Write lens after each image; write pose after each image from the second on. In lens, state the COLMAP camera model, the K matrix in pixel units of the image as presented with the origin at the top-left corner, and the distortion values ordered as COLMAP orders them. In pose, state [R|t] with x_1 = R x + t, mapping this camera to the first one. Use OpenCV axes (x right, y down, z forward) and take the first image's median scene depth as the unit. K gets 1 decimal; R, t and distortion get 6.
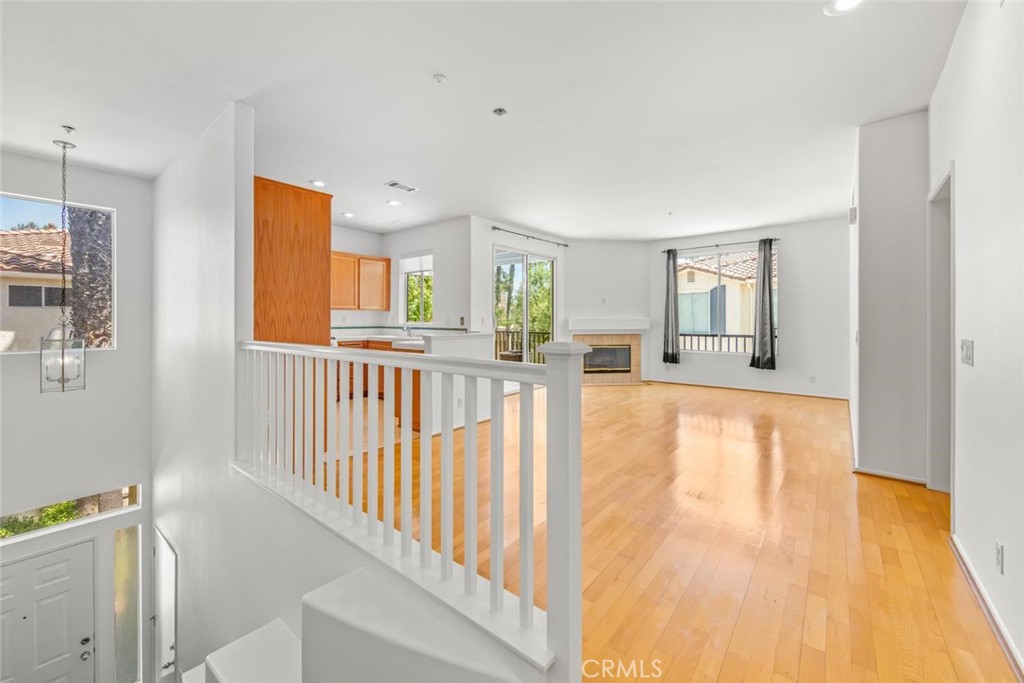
lens RADIAL K [[404.5, 0, 500.2], [0, 404.5, 321.2], [0, 0, 1]] dist [-0.000239, -0.000101]
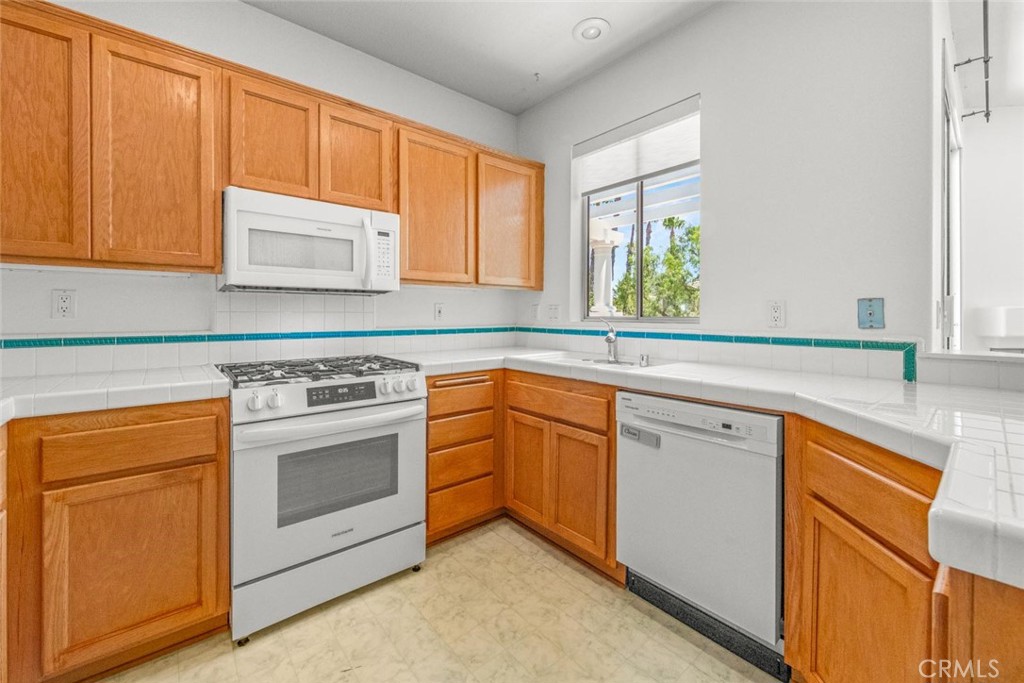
lens RADIAL K [[404.5, 0, 500.2], [0, 404.5, 321.2], [0, 0, 1]] dist [-0.000239, -0.000101]
pose [[0.985434, -0.000964, -0.170057, -0.252980], [0.002600, 0.999952, 0.009395, 0.002189], [0.170040, -0.009700, 0.985389, 0.602535]]
